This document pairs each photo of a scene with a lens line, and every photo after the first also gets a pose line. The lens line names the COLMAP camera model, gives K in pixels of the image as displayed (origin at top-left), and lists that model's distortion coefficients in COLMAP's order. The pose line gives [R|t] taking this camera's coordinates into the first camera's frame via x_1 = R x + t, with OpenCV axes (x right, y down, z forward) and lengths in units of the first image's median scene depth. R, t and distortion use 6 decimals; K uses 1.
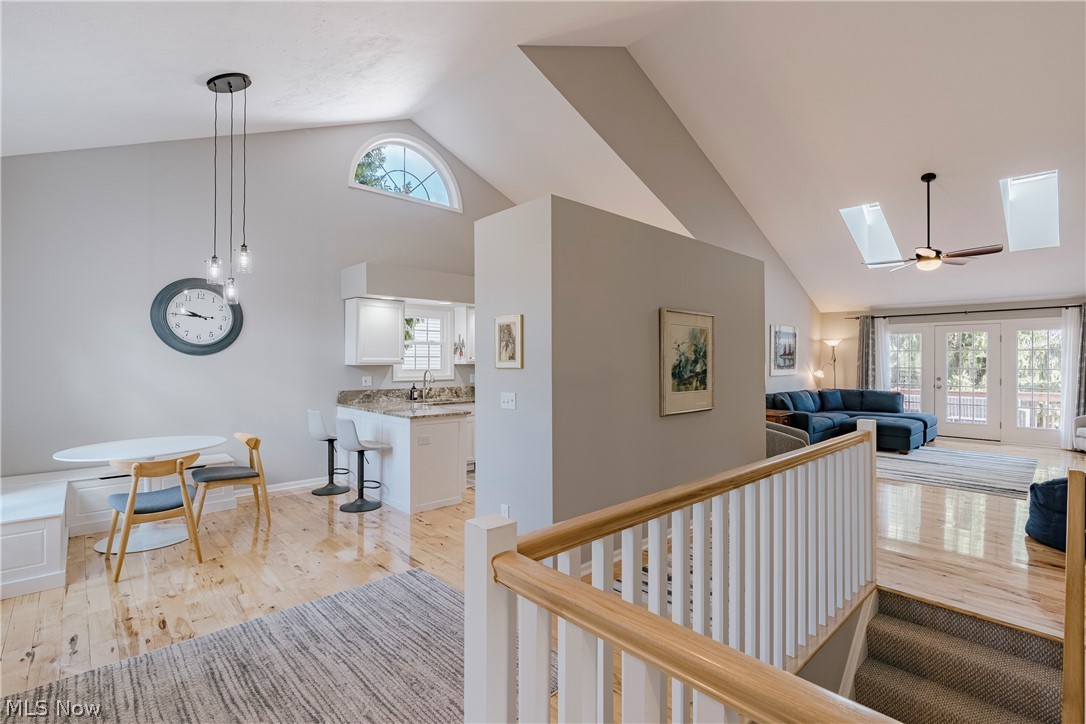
lens RADIAL K [[493.6, 0, 537.9], [0, 493.6, 362.1], [0, 0, 1]] dist [0.005257, 0.000676]
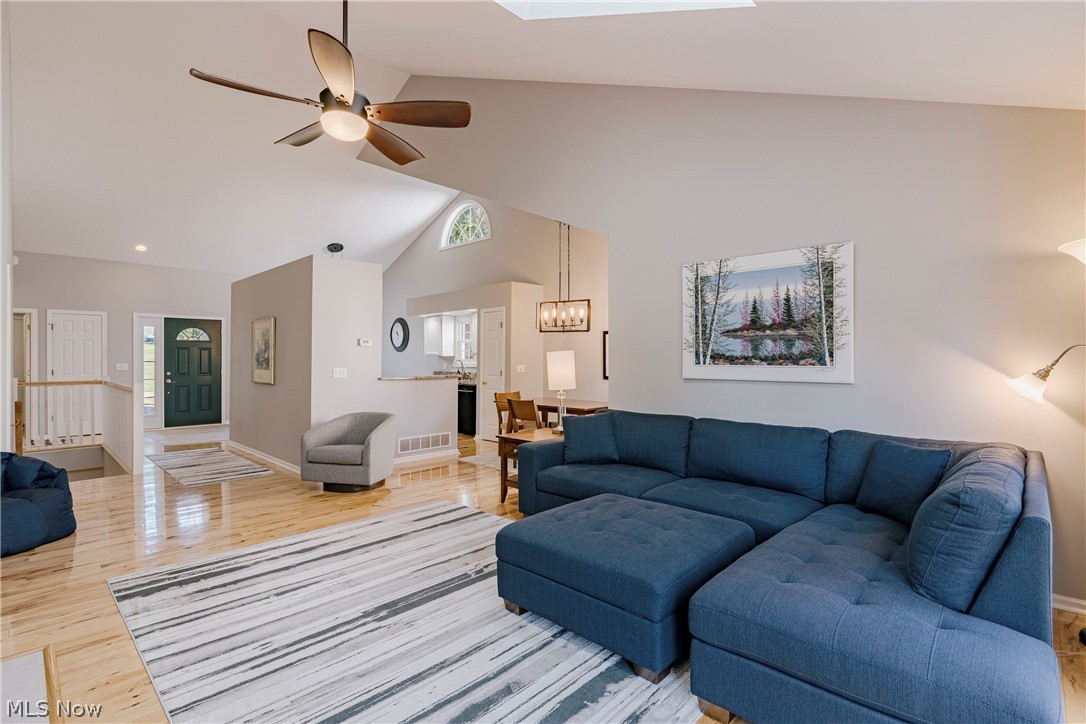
lens RADIAL K [[514.1, 0, 543.5], [0, 514.1, 360.5], [0, 0, 1]] dist [-0.003071, -0.000658]
pose [[0.052547, 0.002575, -0.998615, 1.261158], [-0.002329, 0.999994, 0.002456, 0.014190], [0.998616, 0.002196, 0.052553, 1.142839]]
